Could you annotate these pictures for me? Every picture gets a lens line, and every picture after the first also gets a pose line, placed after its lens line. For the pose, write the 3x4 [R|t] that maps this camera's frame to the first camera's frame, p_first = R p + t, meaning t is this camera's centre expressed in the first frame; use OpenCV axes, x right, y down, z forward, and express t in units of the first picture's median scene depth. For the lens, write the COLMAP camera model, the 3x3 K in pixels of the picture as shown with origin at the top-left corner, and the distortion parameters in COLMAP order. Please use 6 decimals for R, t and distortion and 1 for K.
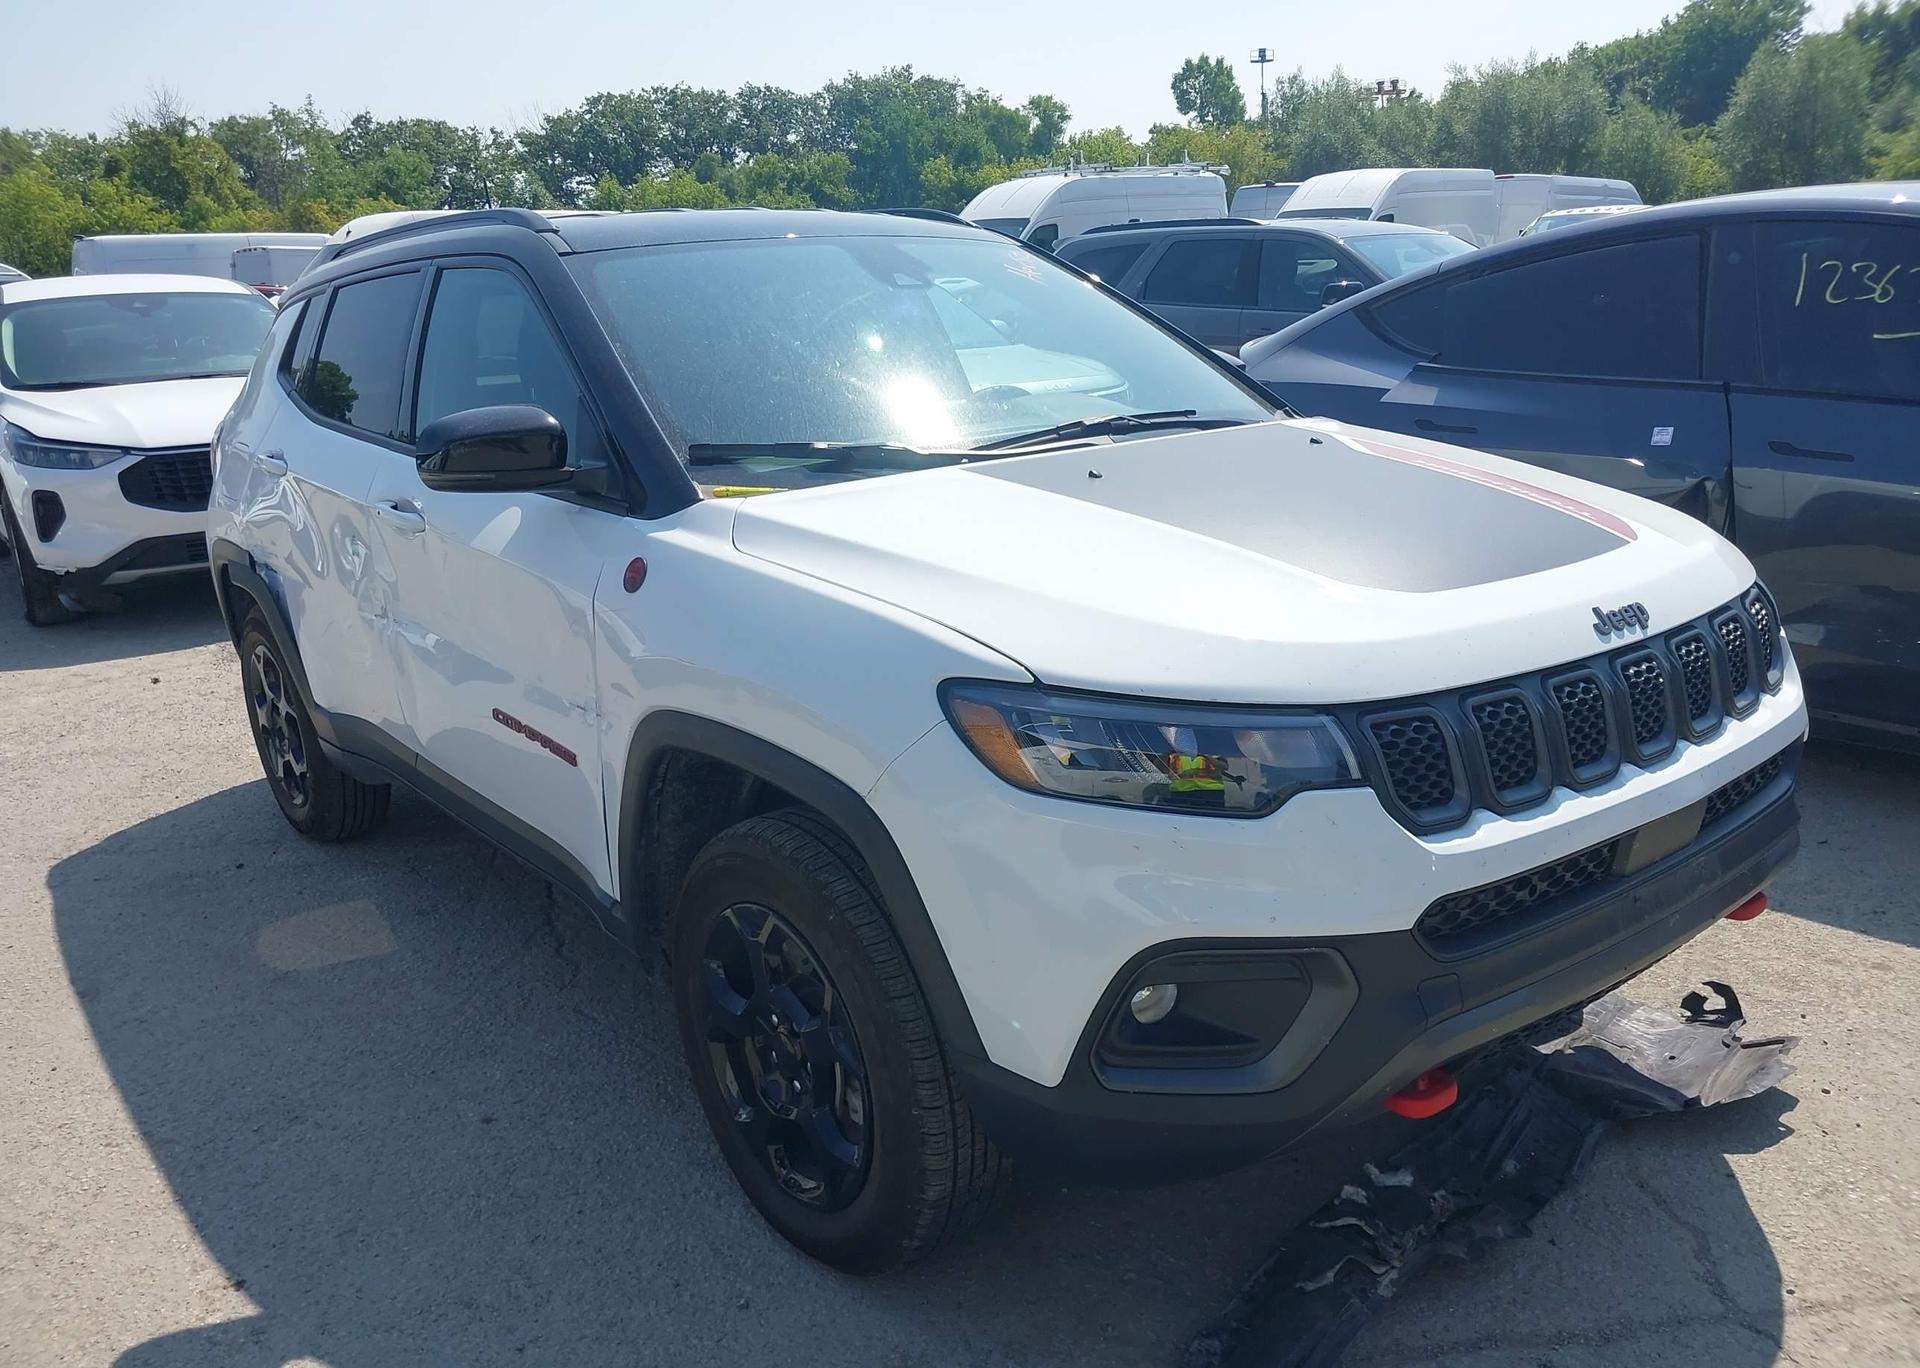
lens RADIAL K [[1520.7, 0, 949.4], [0, 1520.7, 678.3], [0, 0, 1]] dist [0.011543, -0.001610]
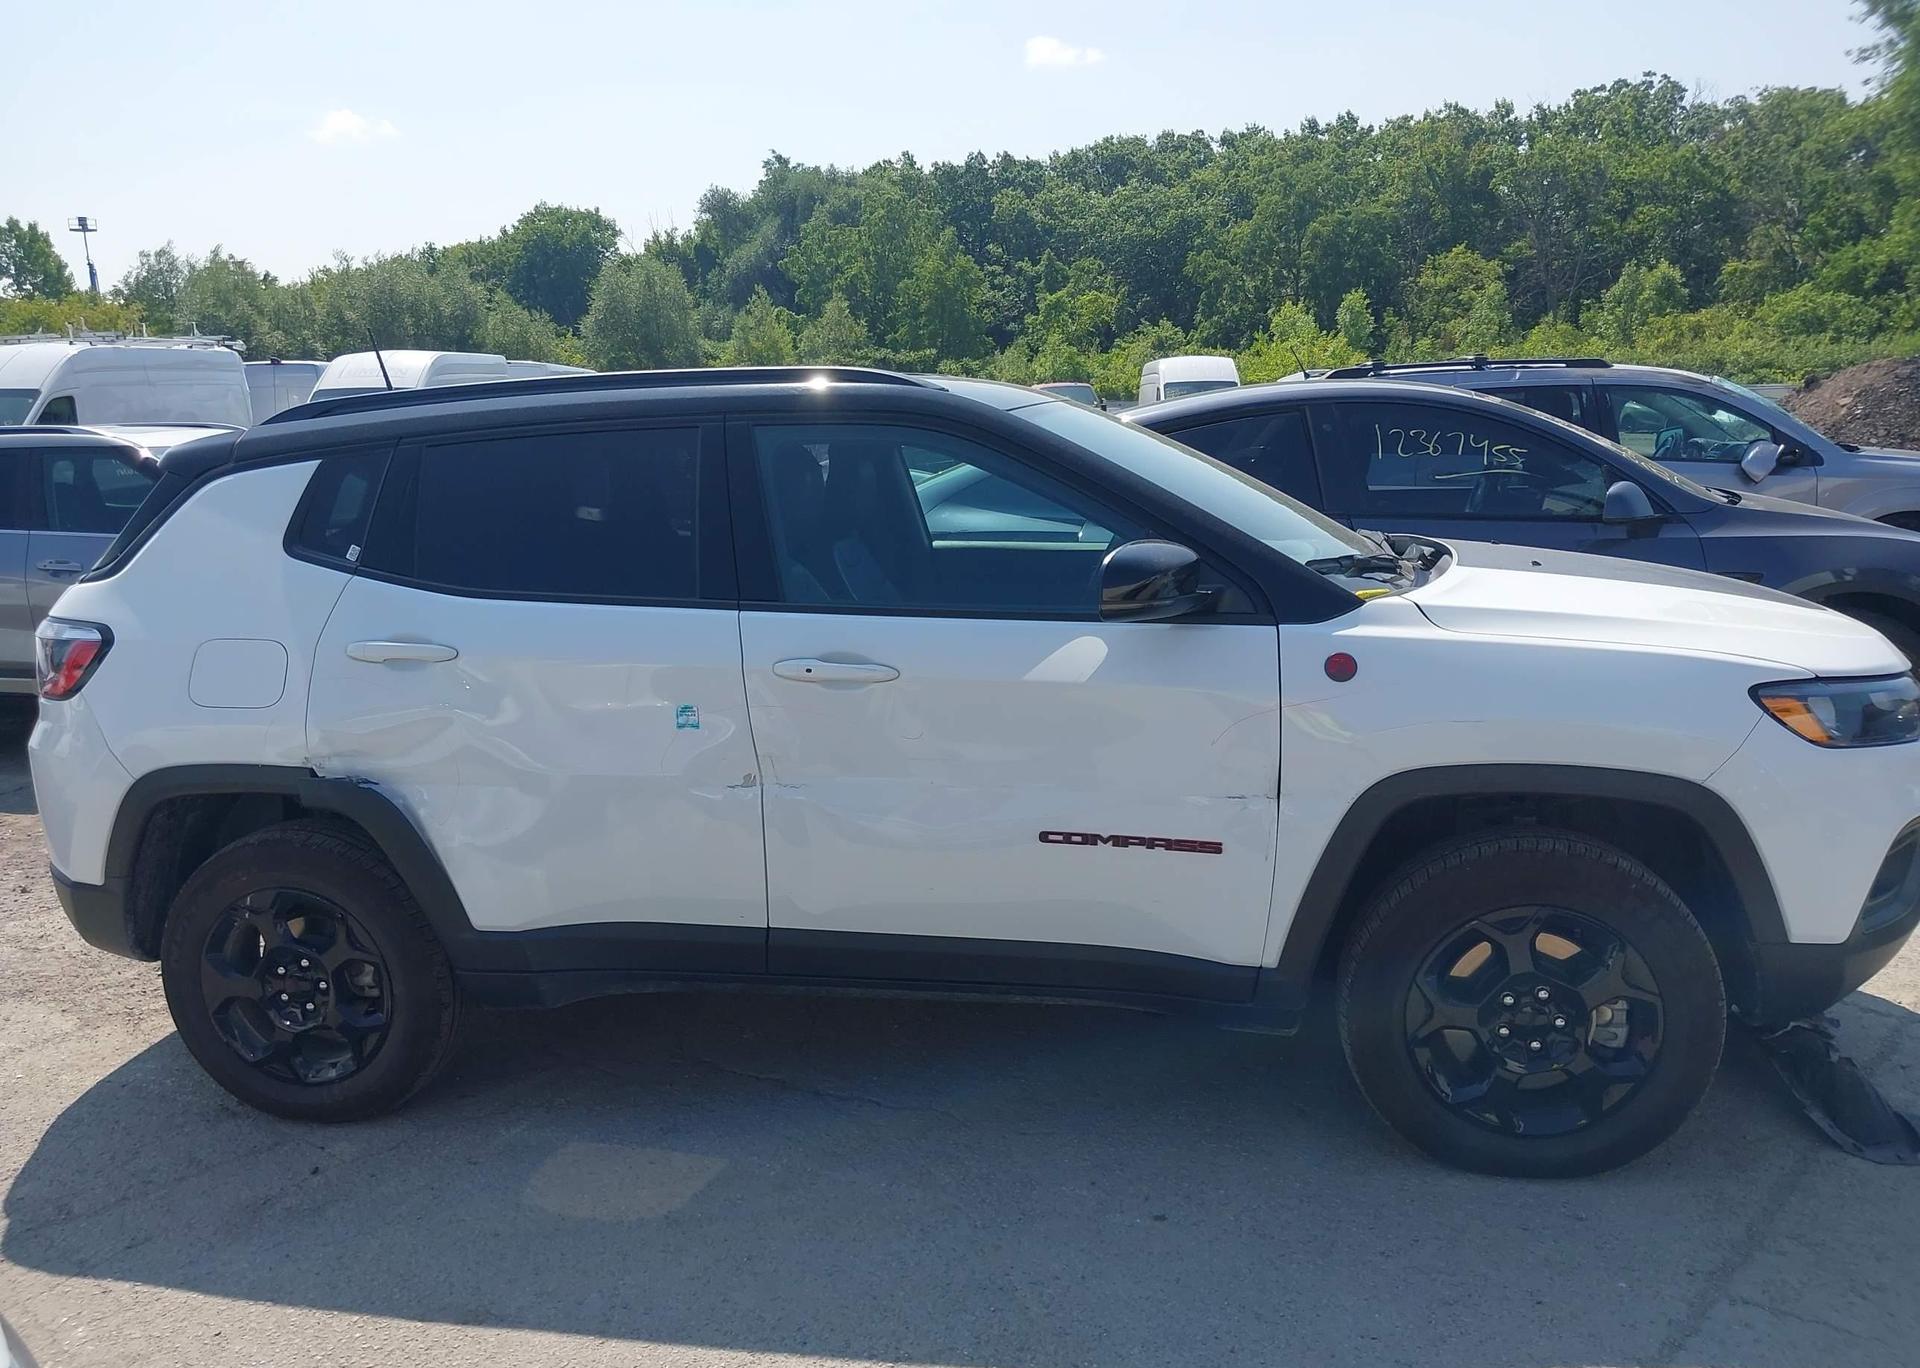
lens RADIAL K [[1534.5, 0, 960.0], [0, 1534.5, 684.0], [0, 0, 1]] dist [-0.005179, -0.008150]
pose [[0.757226, -0.096474, 0.645989, -0.508744], [0.168099, 0.984500, -0.050017, -0.018516], [-0.631151, 0.146464, 0.761707, 0.114191]]
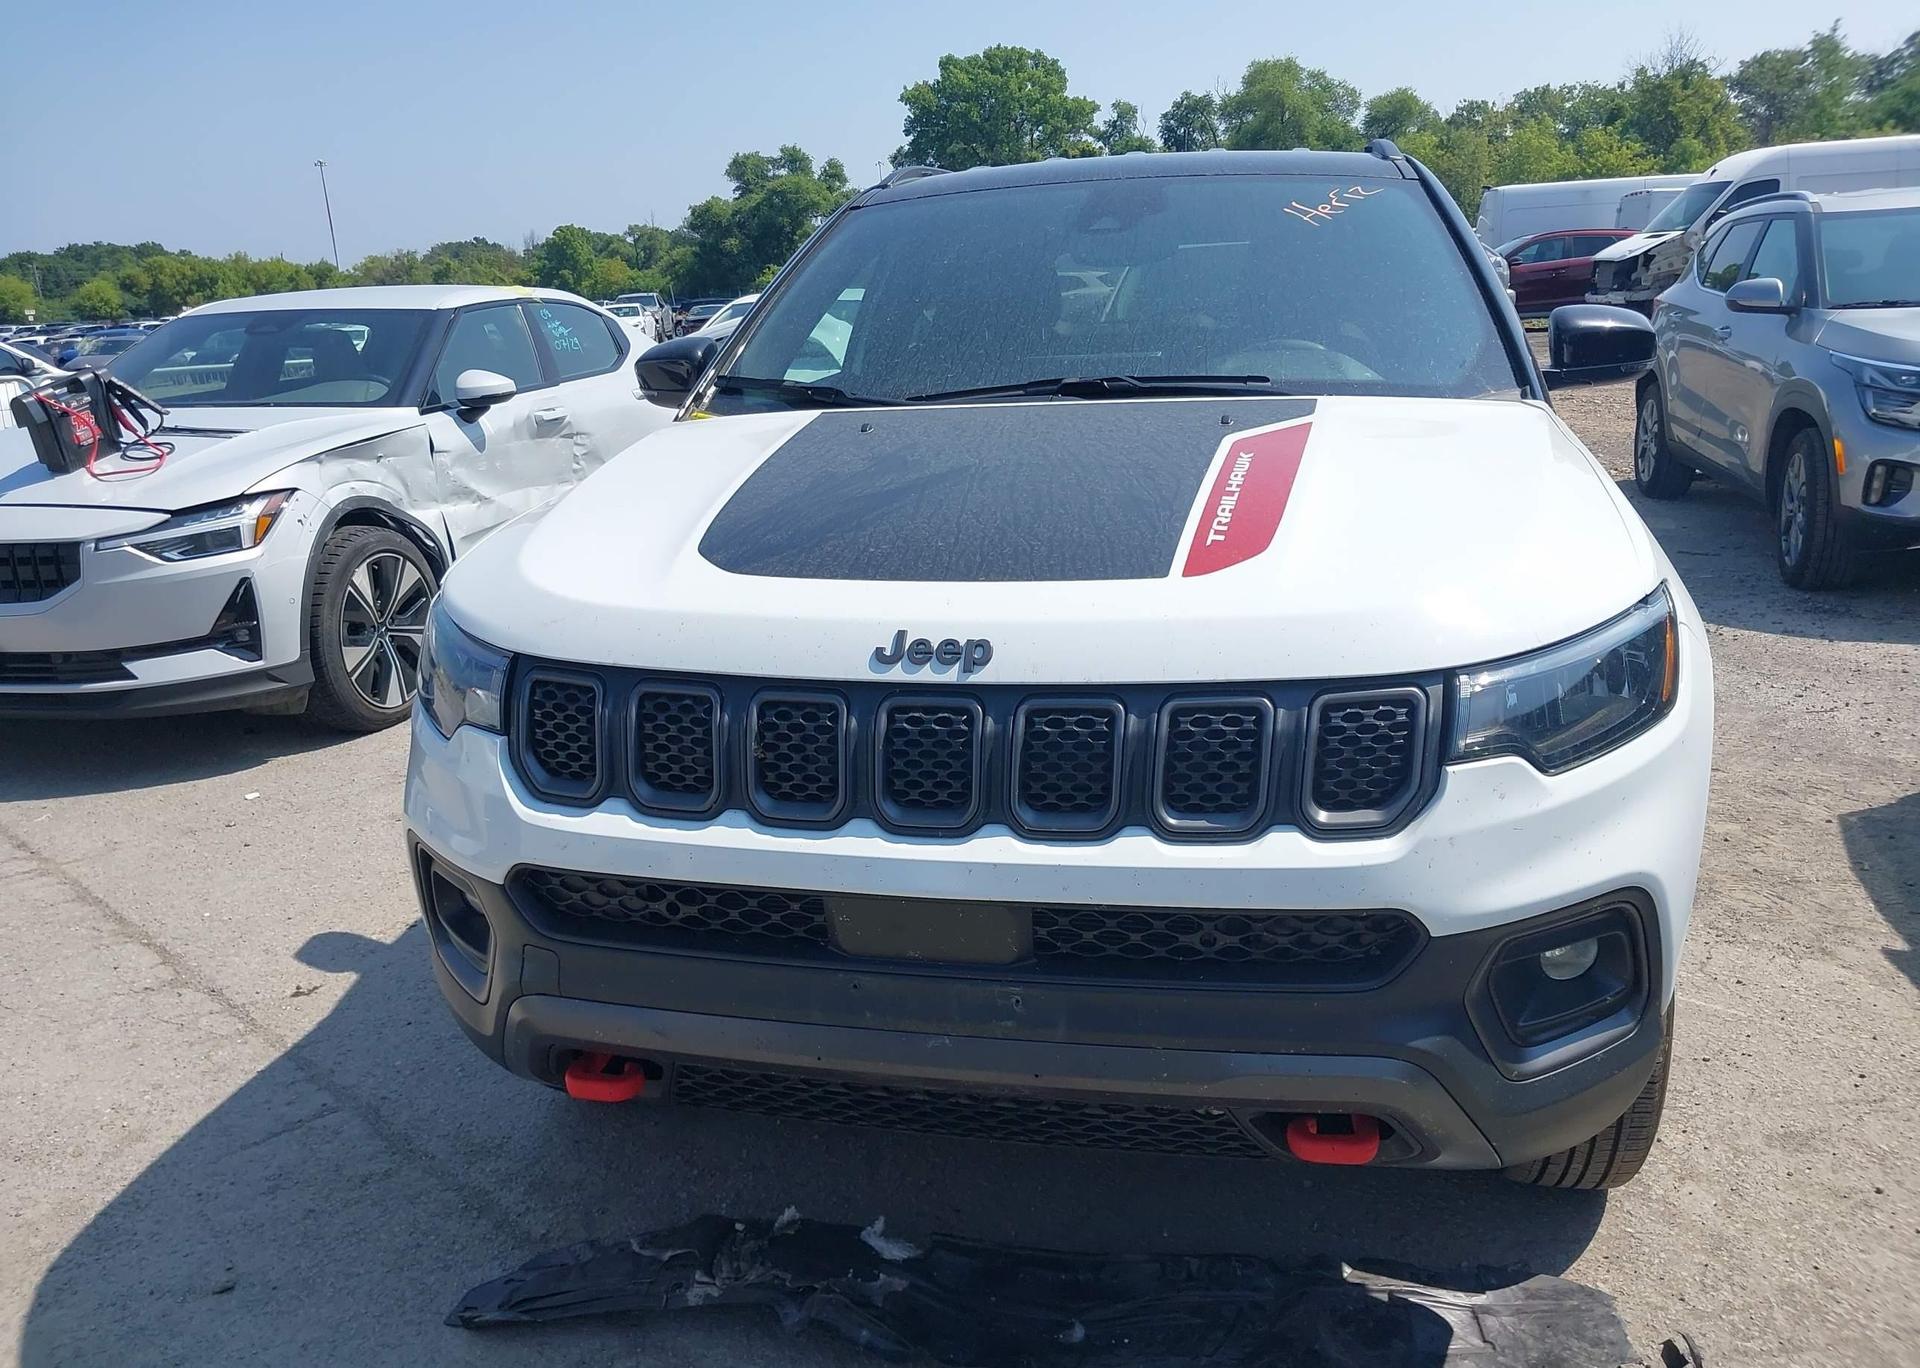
lens RADIAL K [[1498.1, 0, 955.1], [0, 1498.1, 680.3], [0, 0, 1]] dist [0.031020, 0.000494]
pose [[0.624292, 0.210841, -0.752201, 0.369442], [-0.182382, 0.975617, 0.122095, -0.043360], [0.759603, 0.060965, 0.647523, 0.179096]]
